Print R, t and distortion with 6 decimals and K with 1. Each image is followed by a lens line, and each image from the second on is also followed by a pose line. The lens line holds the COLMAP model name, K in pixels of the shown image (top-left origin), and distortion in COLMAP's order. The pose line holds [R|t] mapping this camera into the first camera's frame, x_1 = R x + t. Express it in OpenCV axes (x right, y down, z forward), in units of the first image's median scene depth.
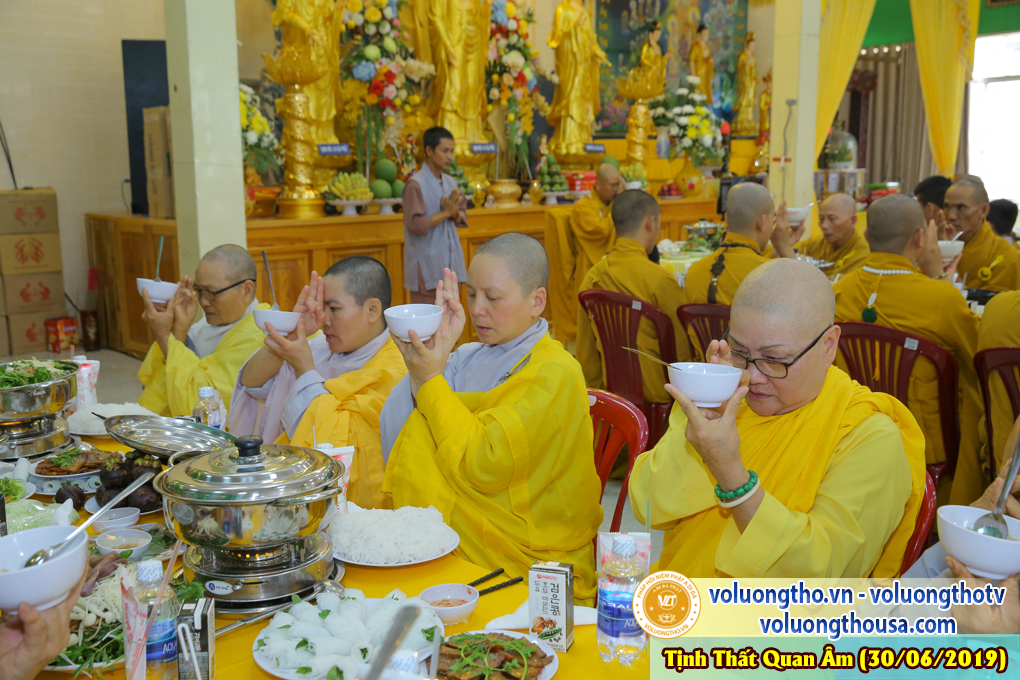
lens RADIAL K [[1057.5, 0, 510.0], [0, 1057.5, 340.0], [0, 0, 1]] dist [0.004333, -0.008655]
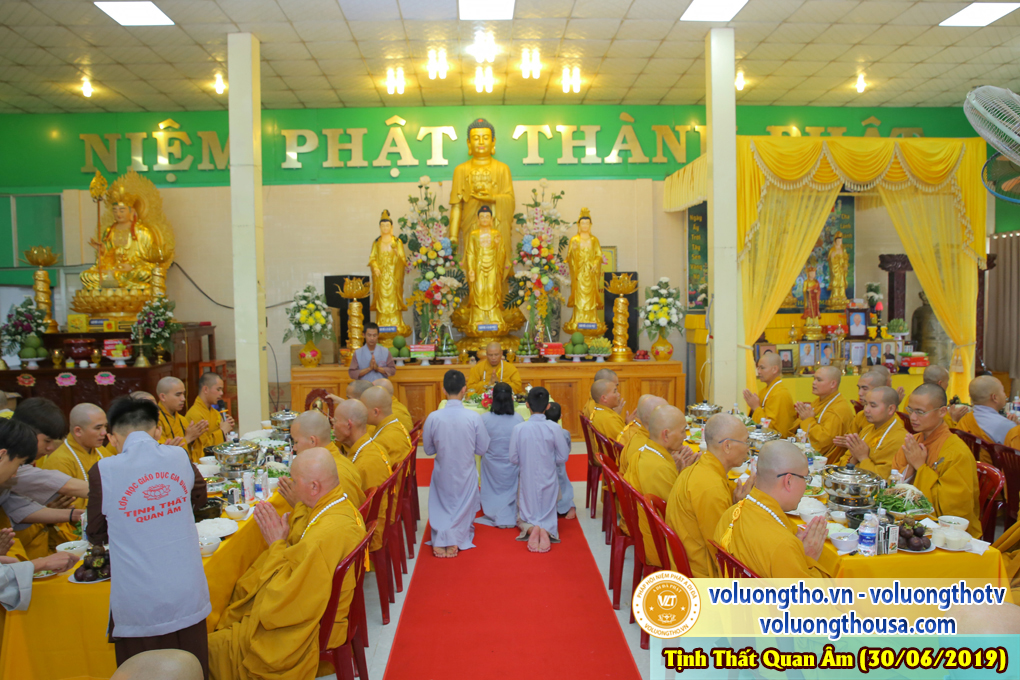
lens RADIAL K [[681.4, 0, 505.5], [0, 681.4, 336.2], [0, 0, 1]] dist [-0.119416, 0.081517]
pose [[0.770195, 0.031224, -0.637043, 0.752474], [-0.102862, 0.991807, -0.075749, -0.097603], [0.629459, 0.123869, 0.767097, 0.208904]]
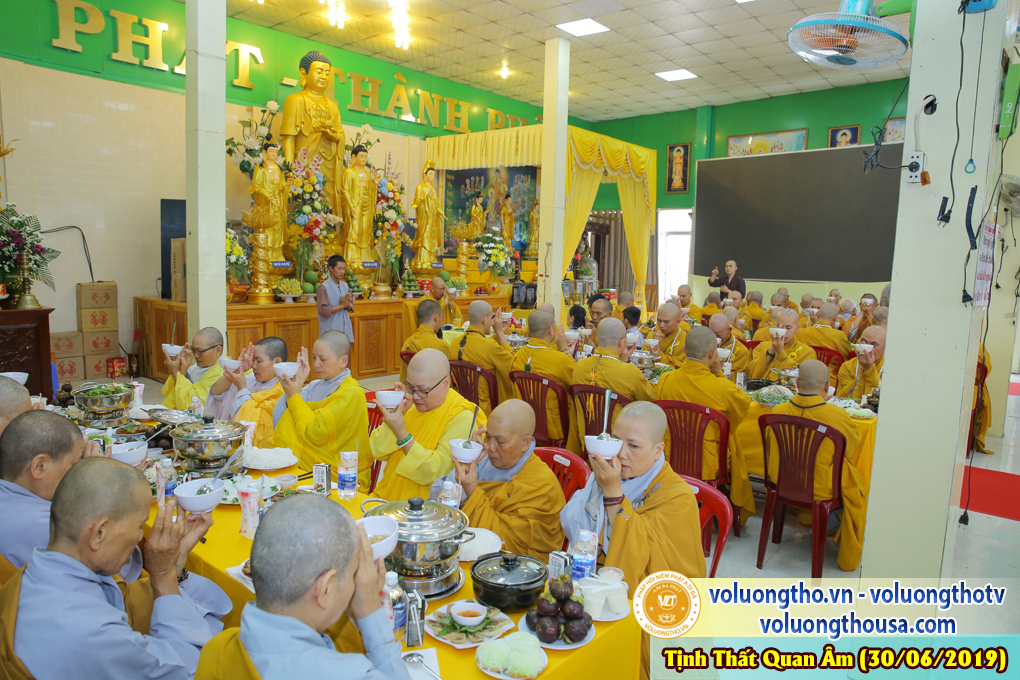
lens RADIAL K [[681.4, 0, 505.5], [0, 681.4, 336.2], [0, 0, 1]] dist [-0.119416, 0.081517]
pose [[0.989992, 0.022293, 0.139354, 0.046214], [-0.014323, 0.998218, -0.057932, -0.003150], [-0.140397, 0.055356, 0.988547, -0.137579]]
